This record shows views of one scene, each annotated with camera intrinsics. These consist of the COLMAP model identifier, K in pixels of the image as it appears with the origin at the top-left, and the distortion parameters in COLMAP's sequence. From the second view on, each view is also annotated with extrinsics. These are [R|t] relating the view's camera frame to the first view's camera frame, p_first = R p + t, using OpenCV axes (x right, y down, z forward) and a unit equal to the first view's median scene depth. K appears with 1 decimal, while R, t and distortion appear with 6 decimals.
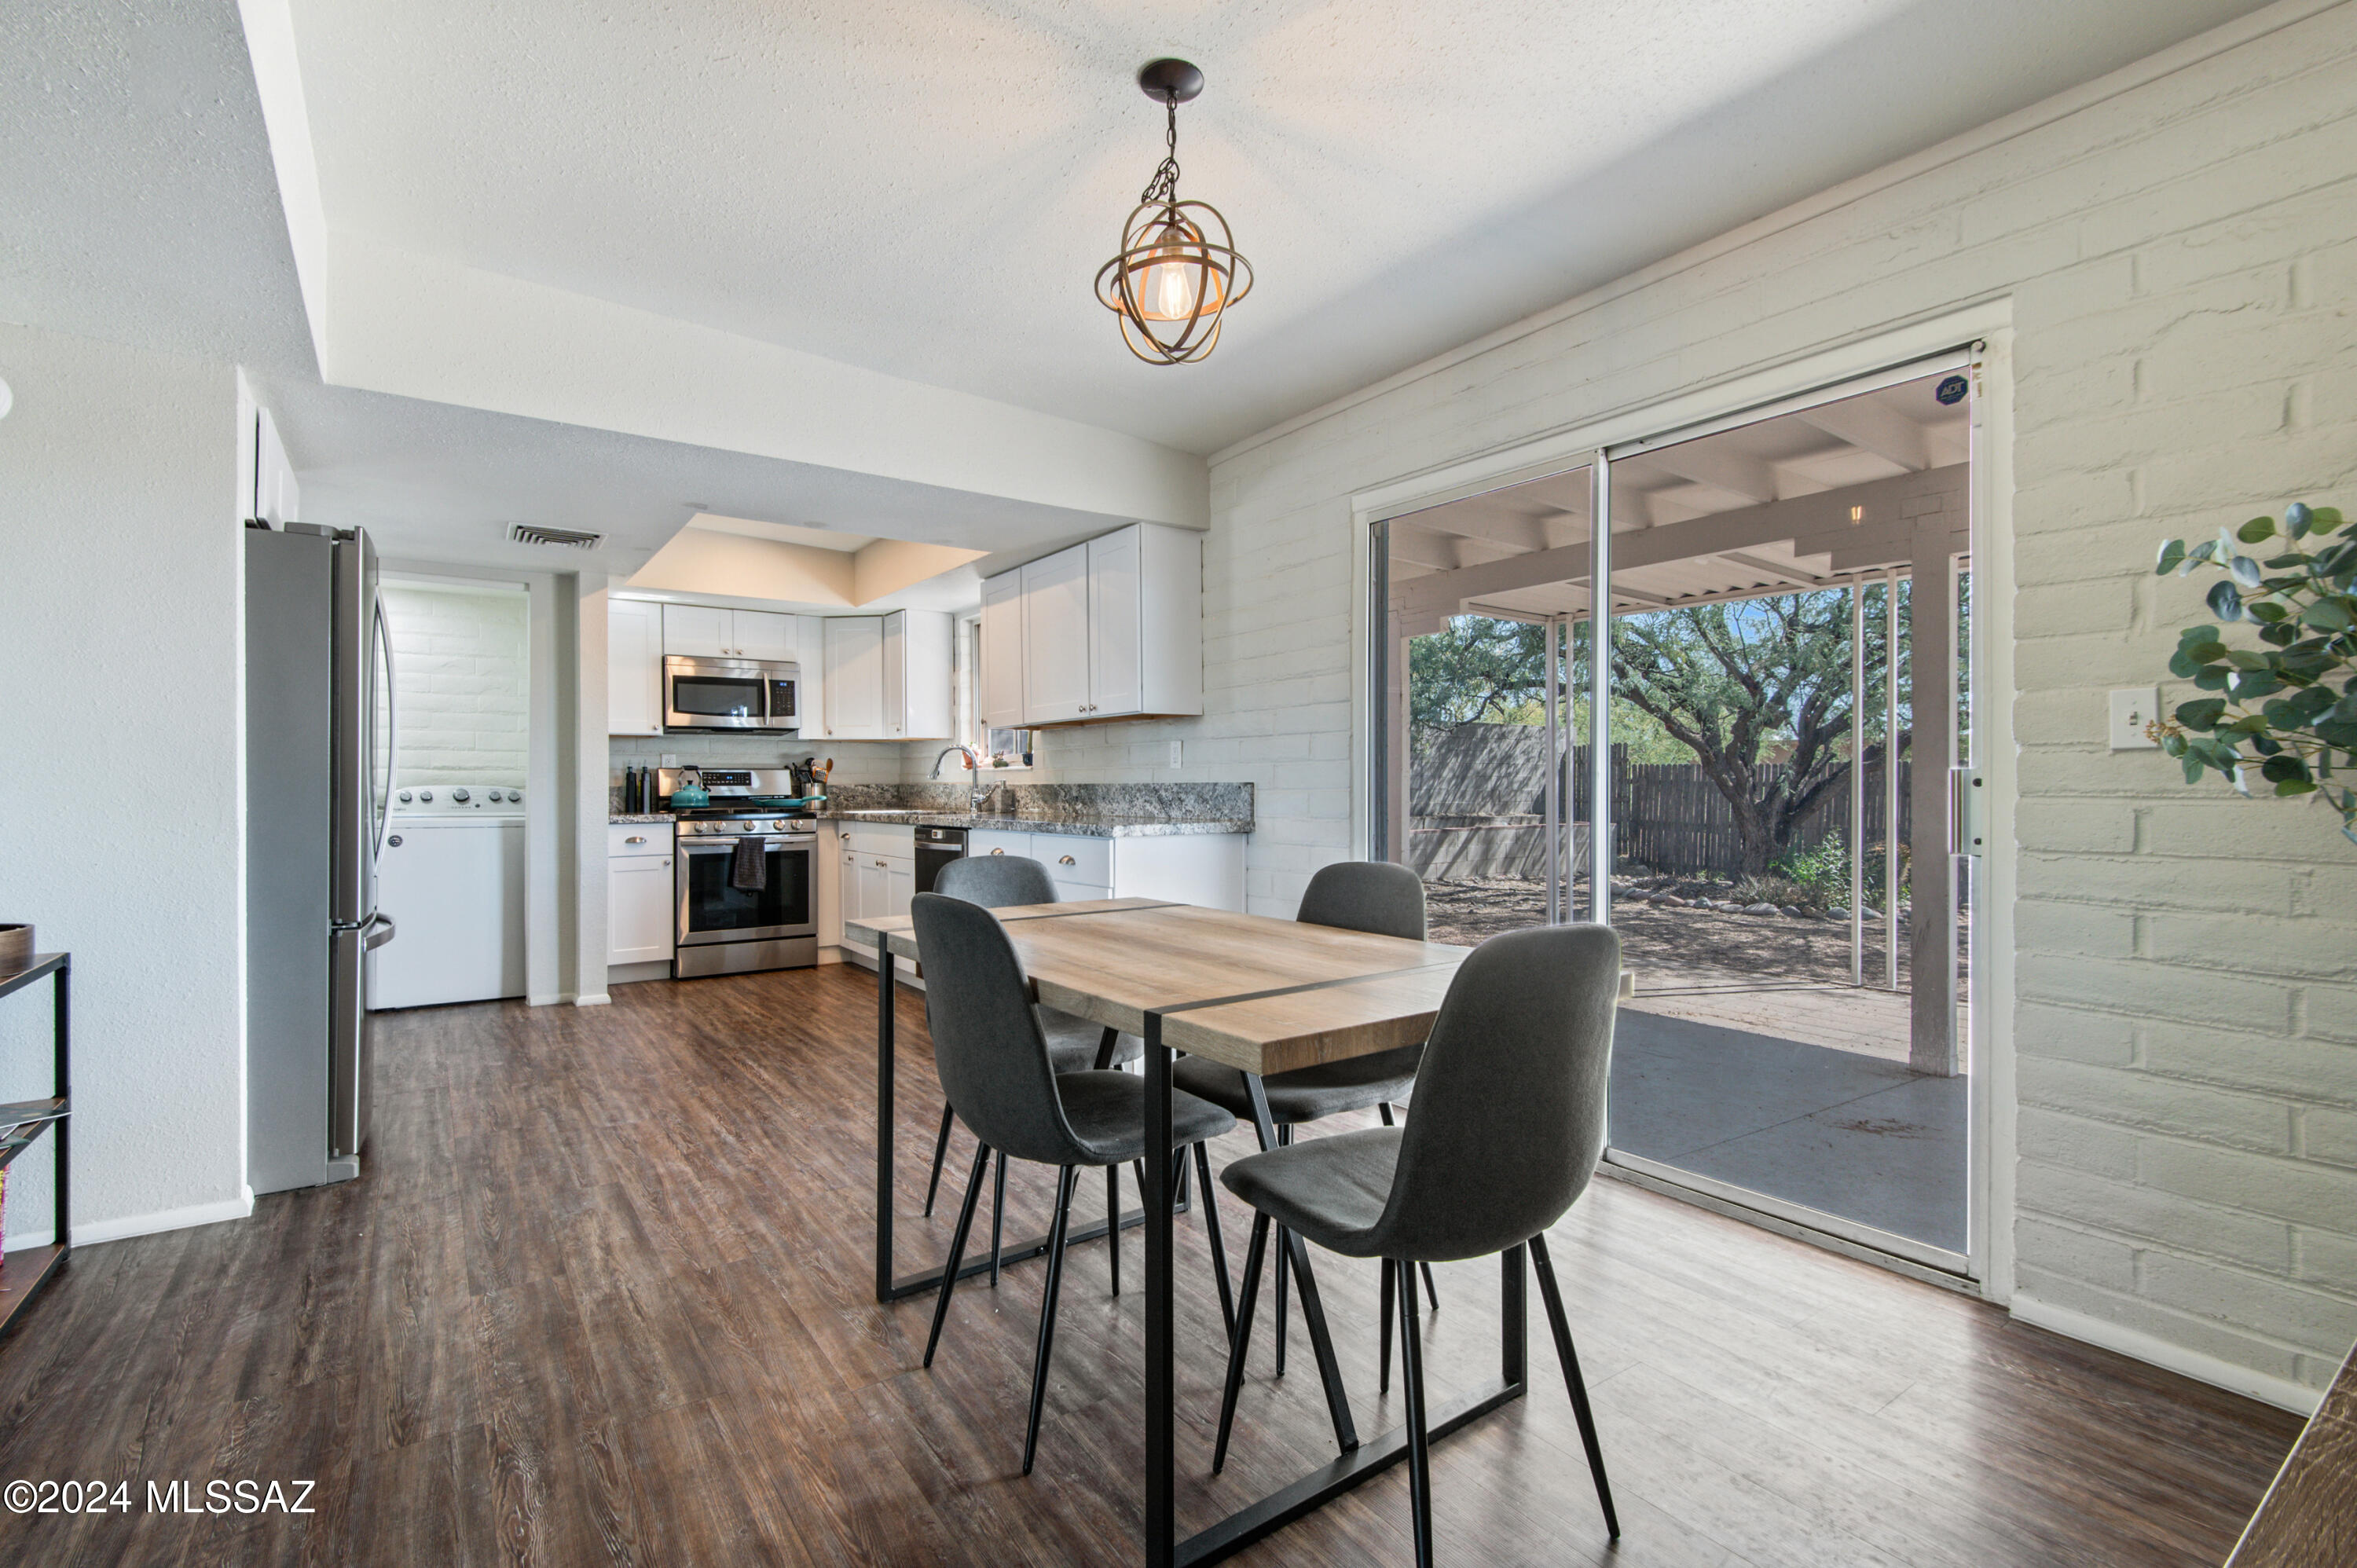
lens RADIAL K [[1079.1, 0, 1127.4], [0, 1079.1, 786.3], [0, 0, 1]] dist [0.016028, -0.000090]
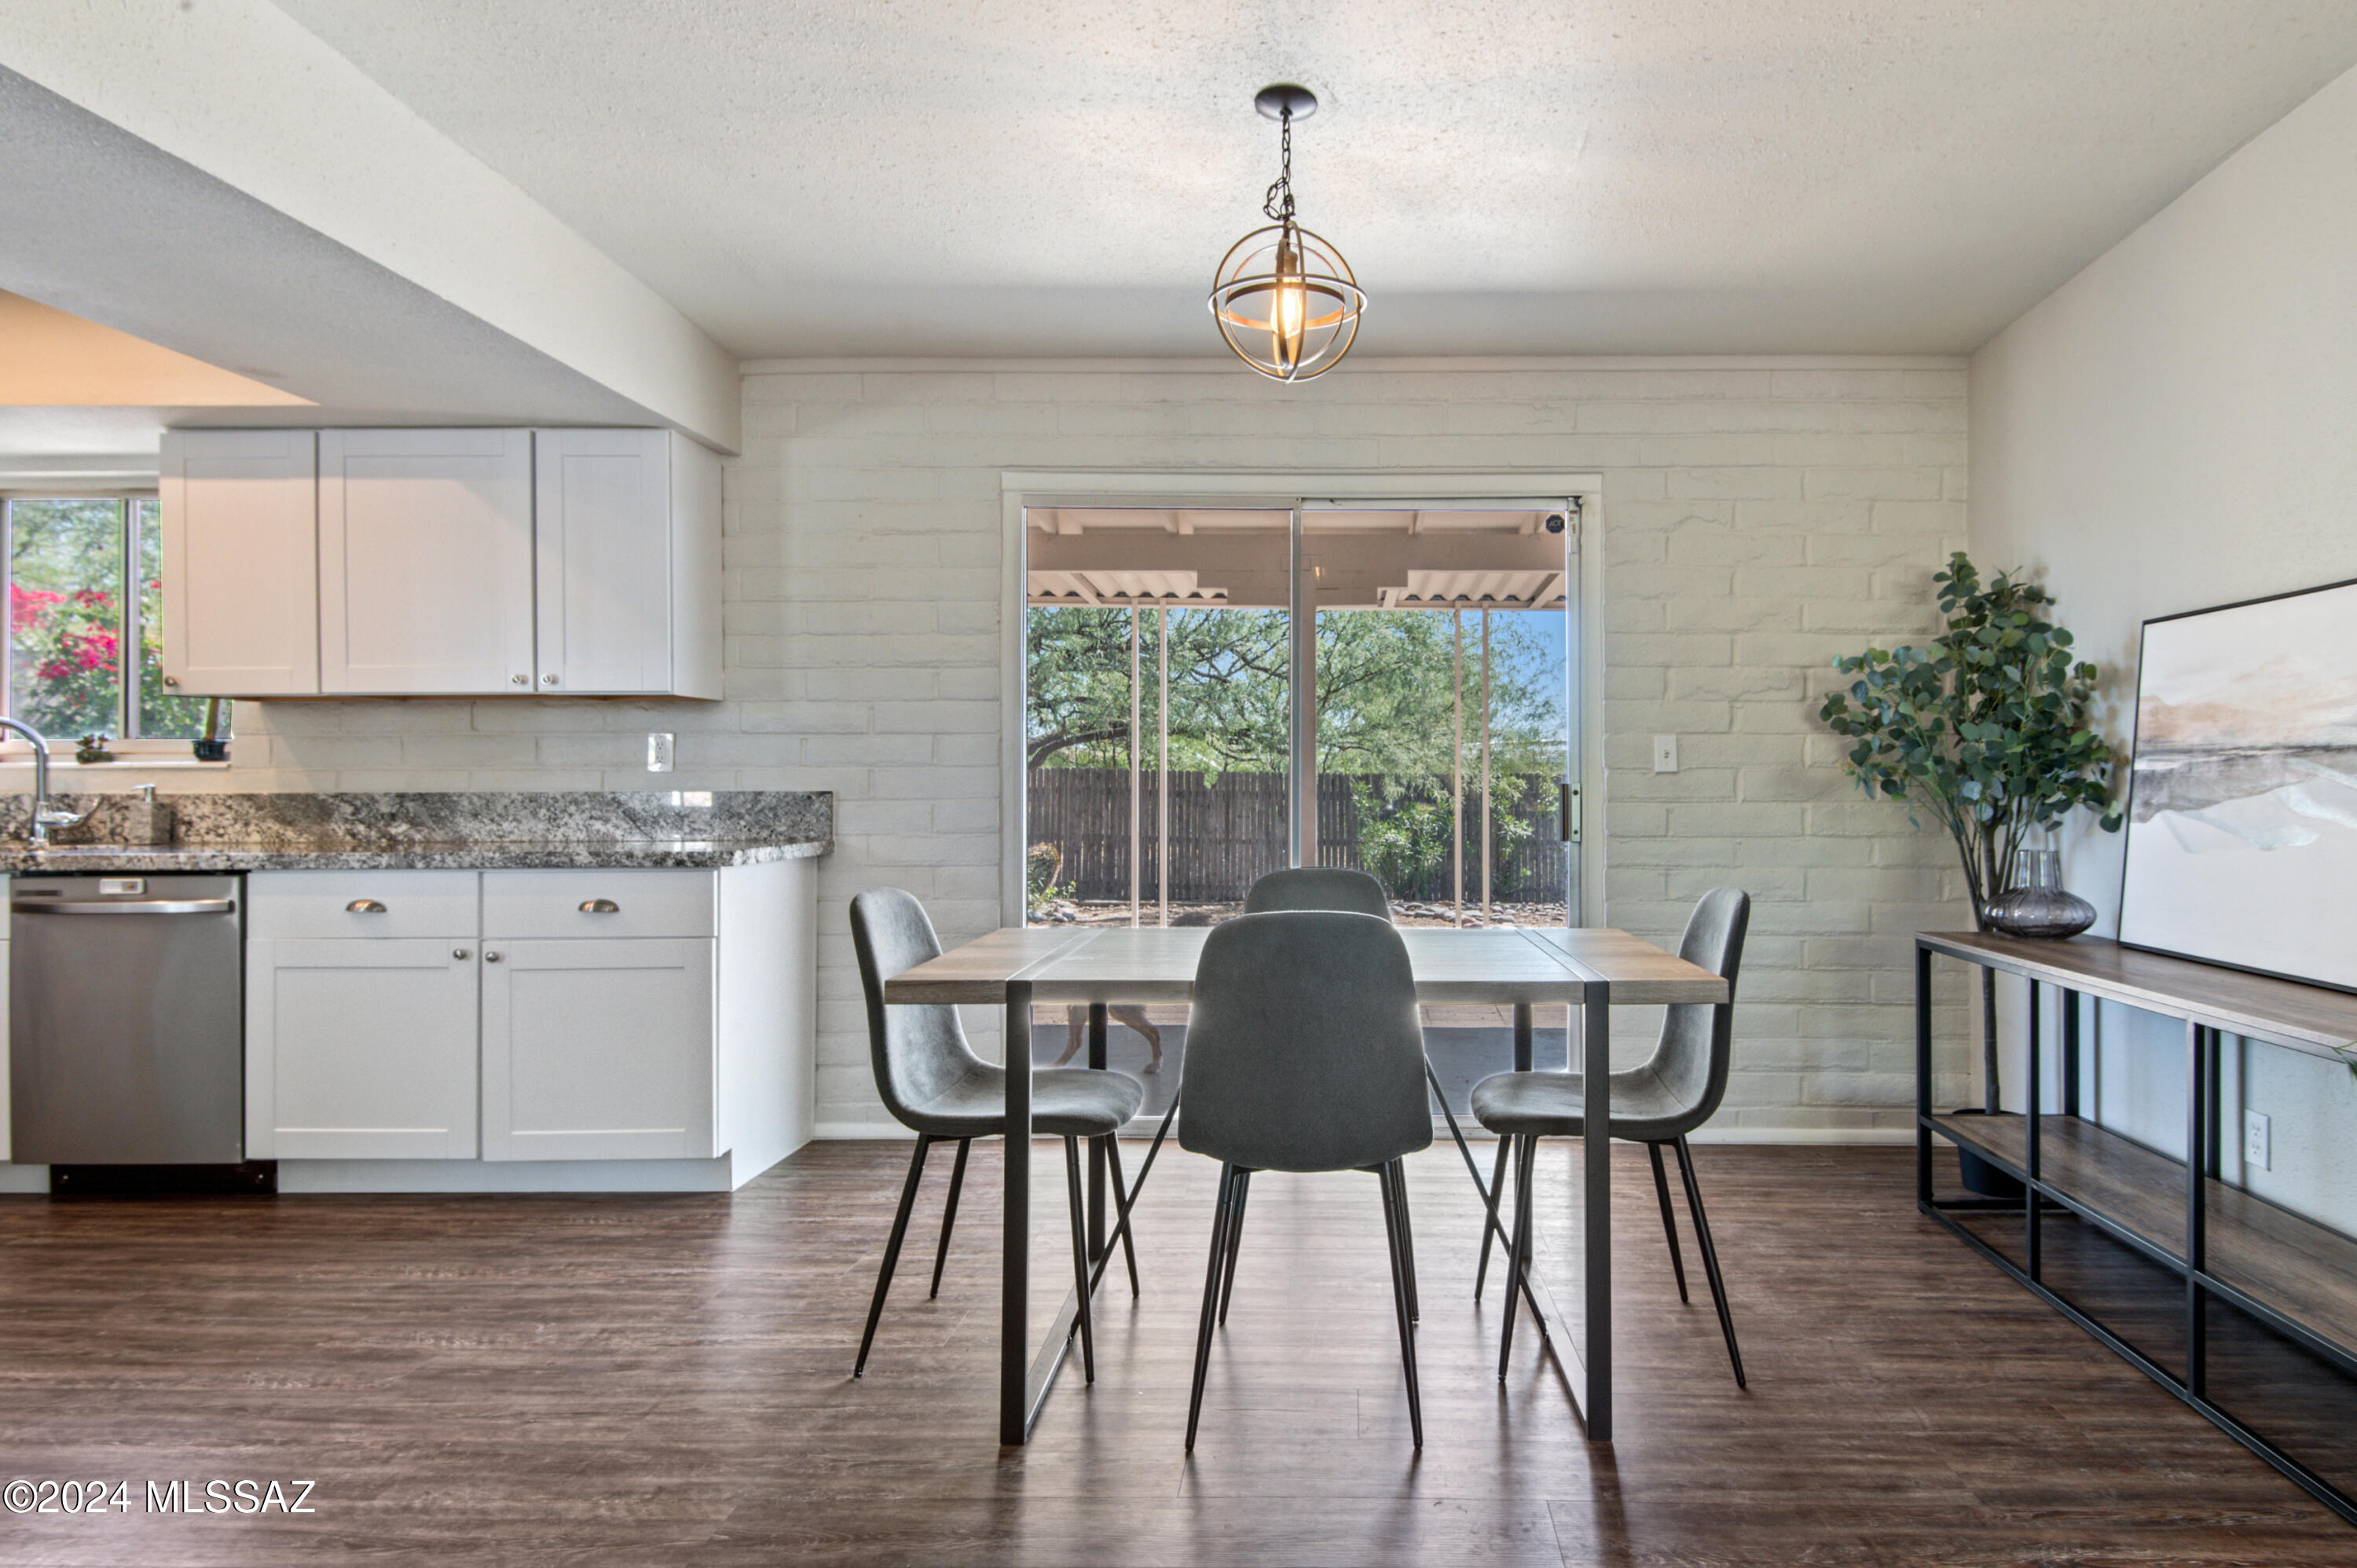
lens RADIAL K [[1324.0, 0, 1382.6], [0, 1324.0, 783.4], [0, 0, 1]] dist [0.025455, -0.015091]
pose [[0.548750, 0.005668, 0.835967, -0.407978], [0.001649, 0.999968, -0.007863, -0.000897], [-0.835985, 0.005694, 0.548723, 0.105270]]
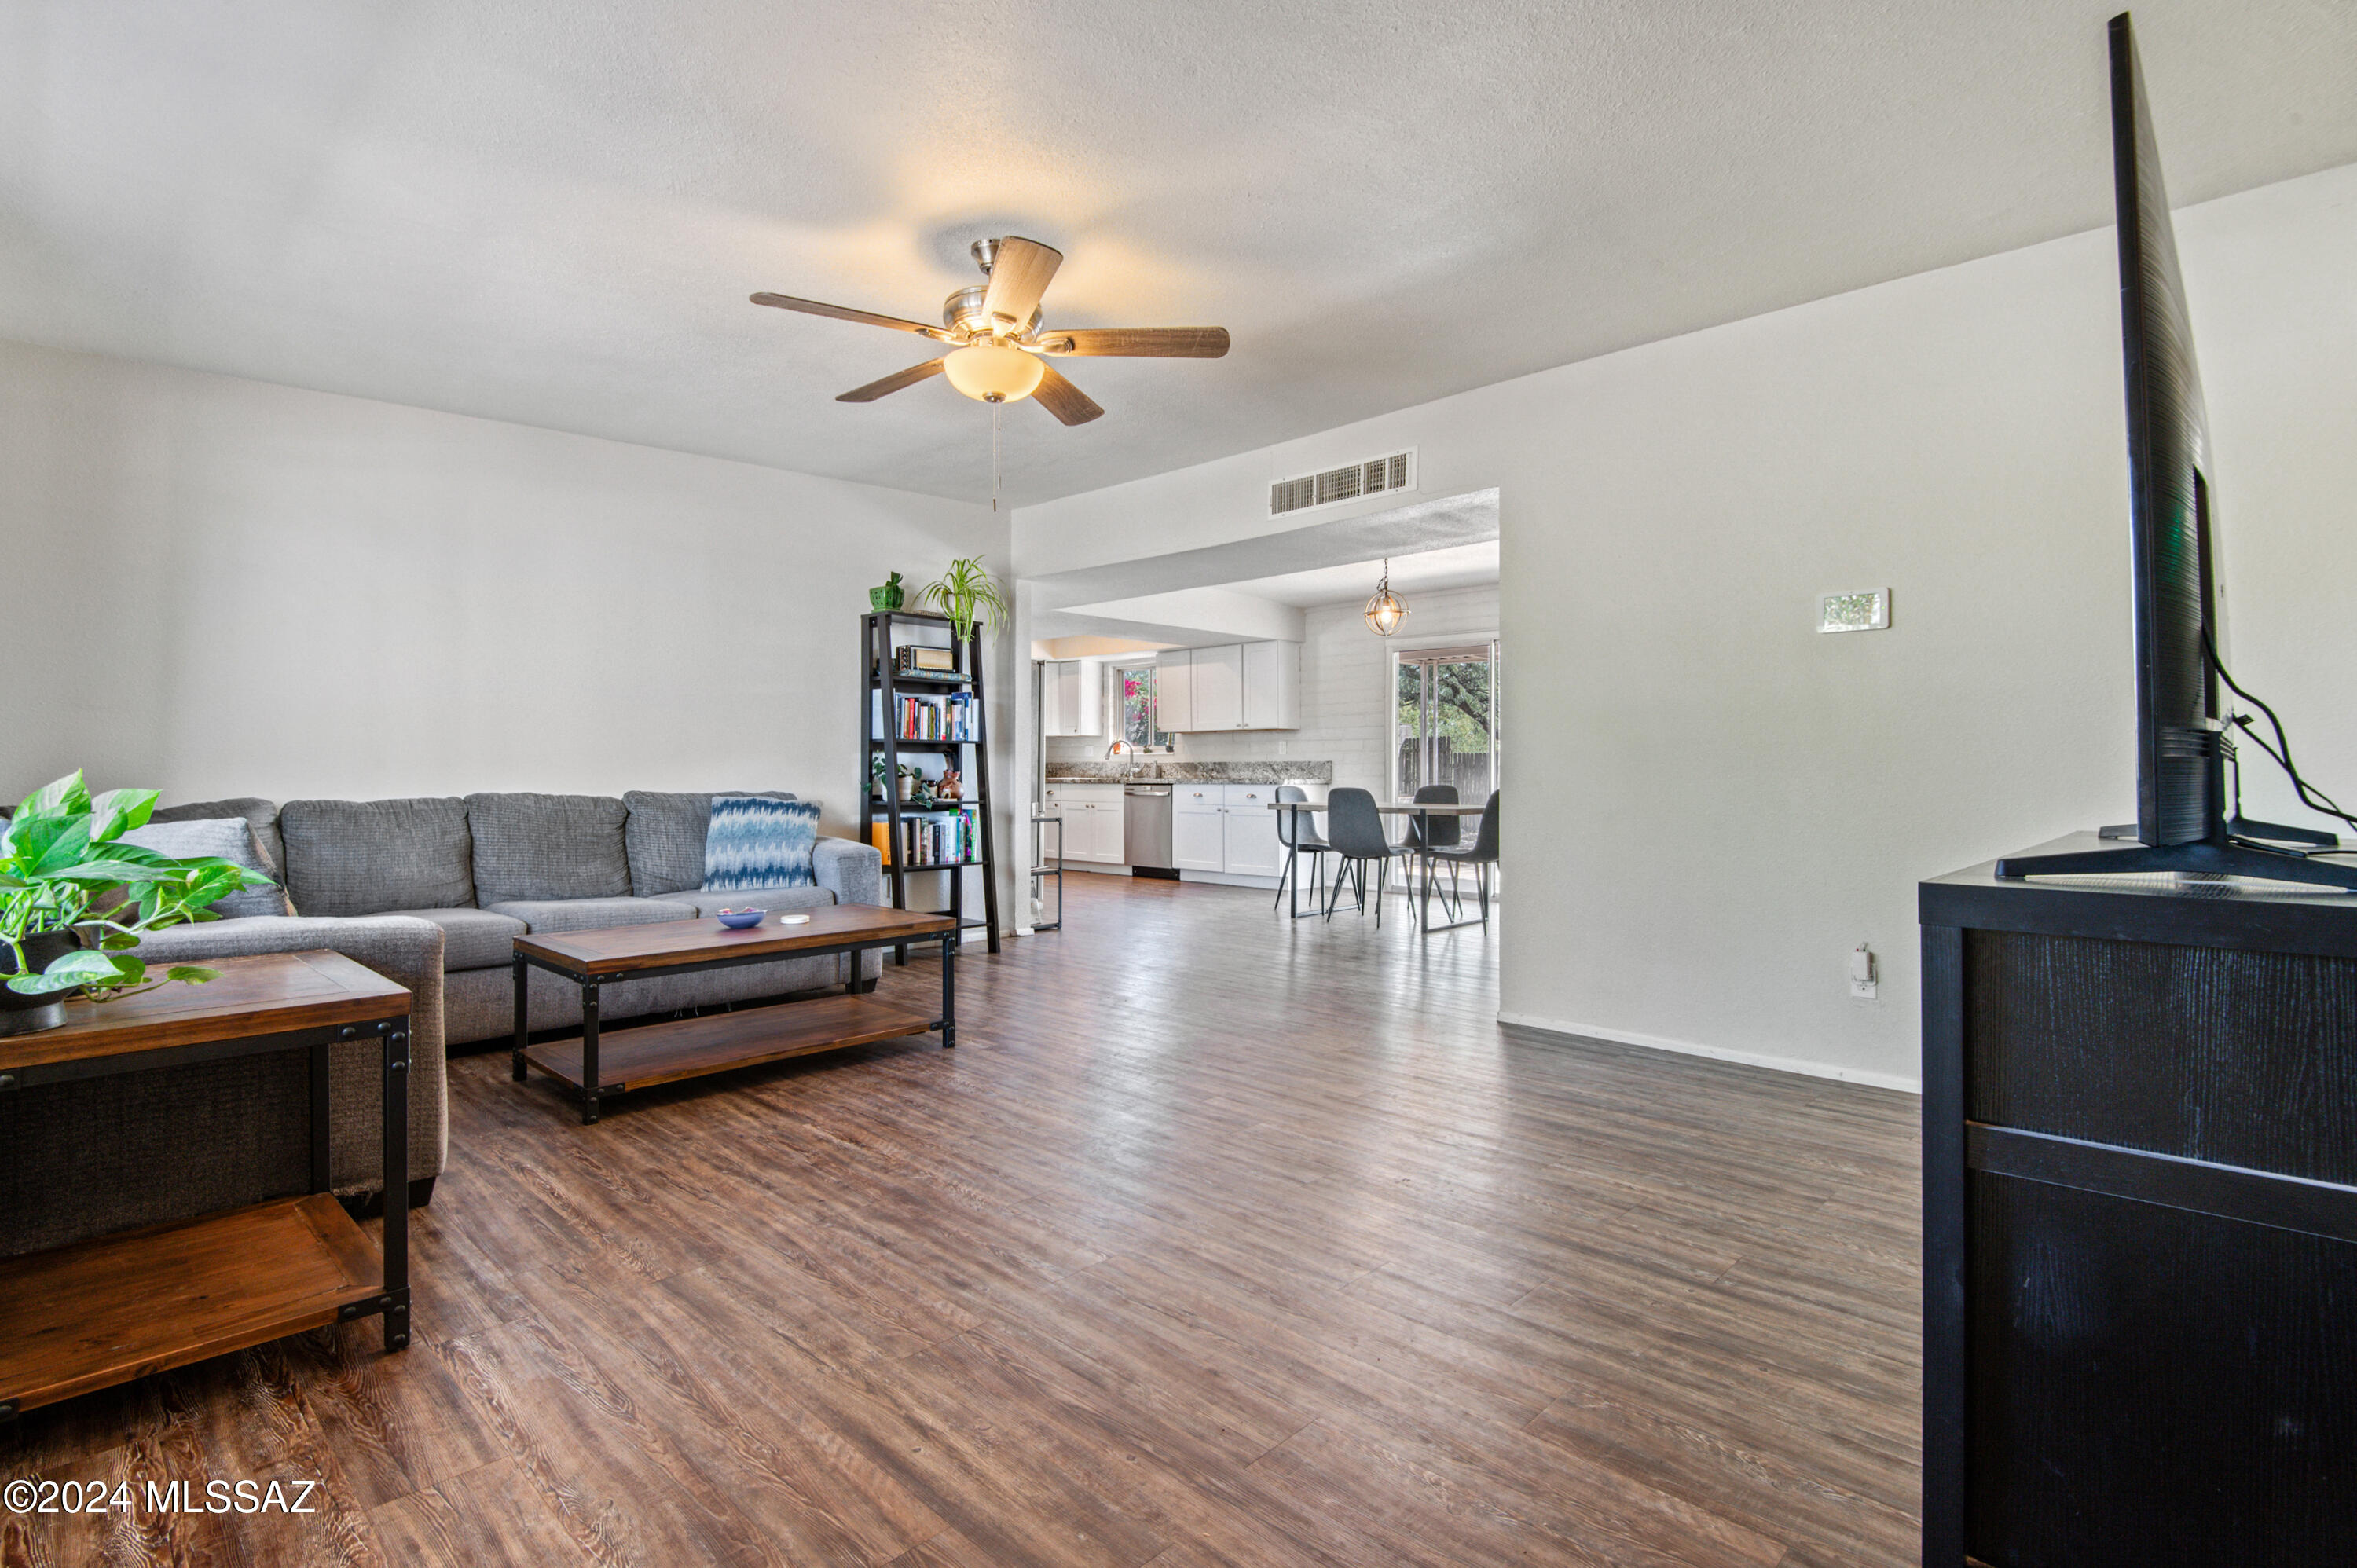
lens RADIAL K [[1093.1, 0, 1190.4], [0, 1093.1, 765.7], [0, 0, 1]] dist [0.027231, -0.022356]
pose [[0.967815, 0.004129, 0.251629, -0.612595], [-0.002476, 0.999973, -0.006887, 0.018283], [-0.251651, 0.006042, 0.967799, -0.917314]]
